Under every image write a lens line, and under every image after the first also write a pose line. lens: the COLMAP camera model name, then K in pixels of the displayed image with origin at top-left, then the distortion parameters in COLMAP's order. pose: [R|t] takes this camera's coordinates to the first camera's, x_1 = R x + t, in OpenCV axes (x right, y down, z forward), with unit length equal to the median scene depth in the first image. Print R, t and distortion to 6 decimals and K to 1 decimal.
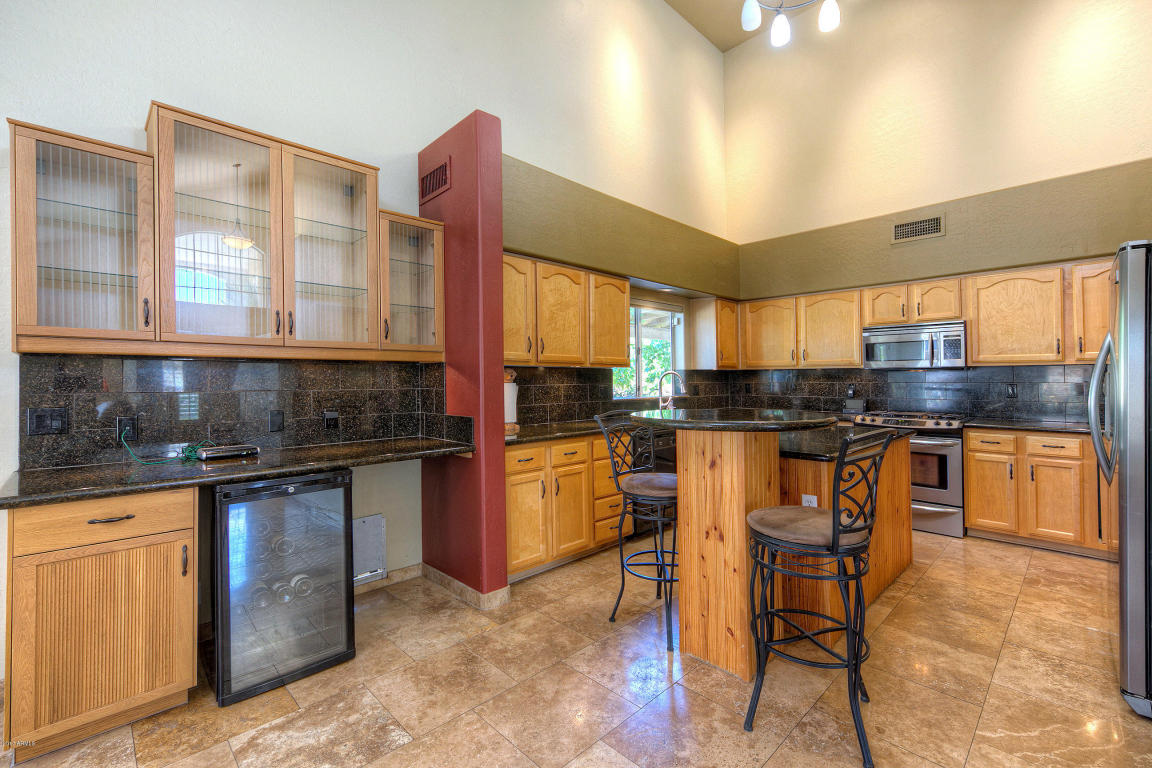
lens RADIAL K [[495.7, 0, 575.9], [0, 495.7, 371.8], [0, 0, 1]] dist [0.007008, -0.000506]
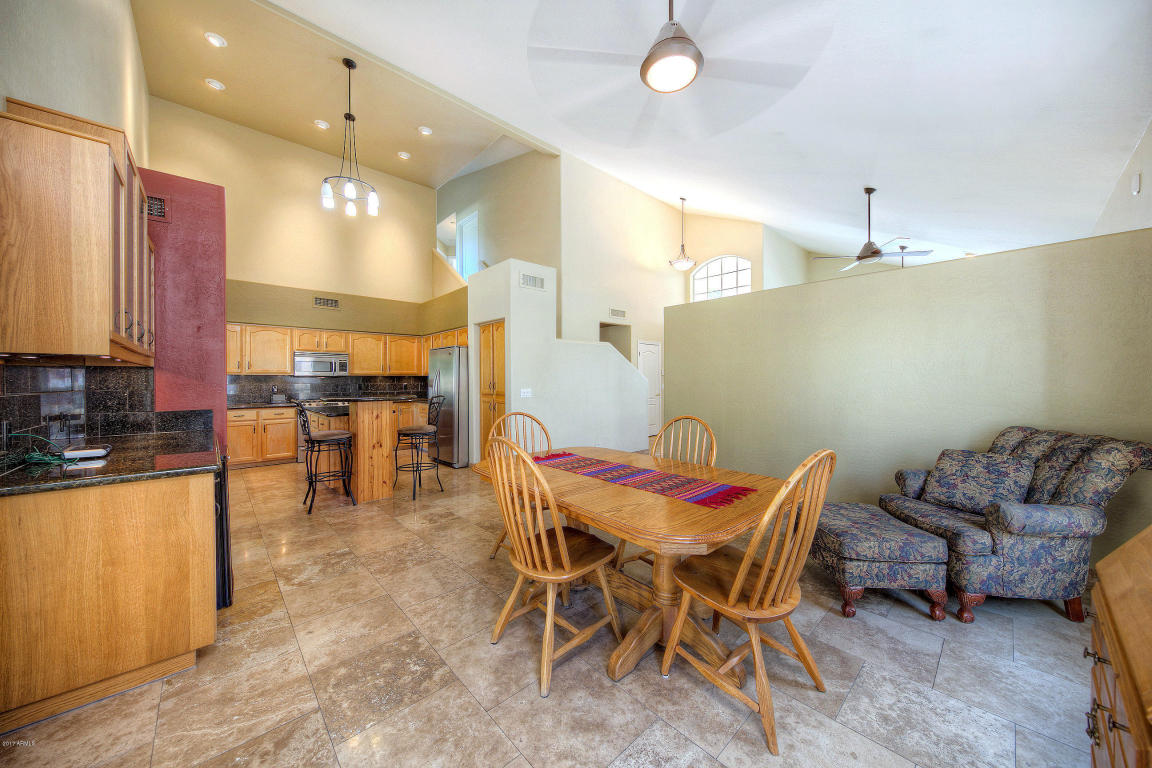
lens RADIAL K [[398.4, 0, 582.0], [0, 398.4, 386.9], [0, 0, 1]] dist [0.003505, 0.000059]
pose [[0.035101, -0.013284, 0.999295, -0.931506], [-0.010941, 0.999847, 0.013675, 0.002964], [-0.999324, -0.011413, 0.034951, -0.030155]]
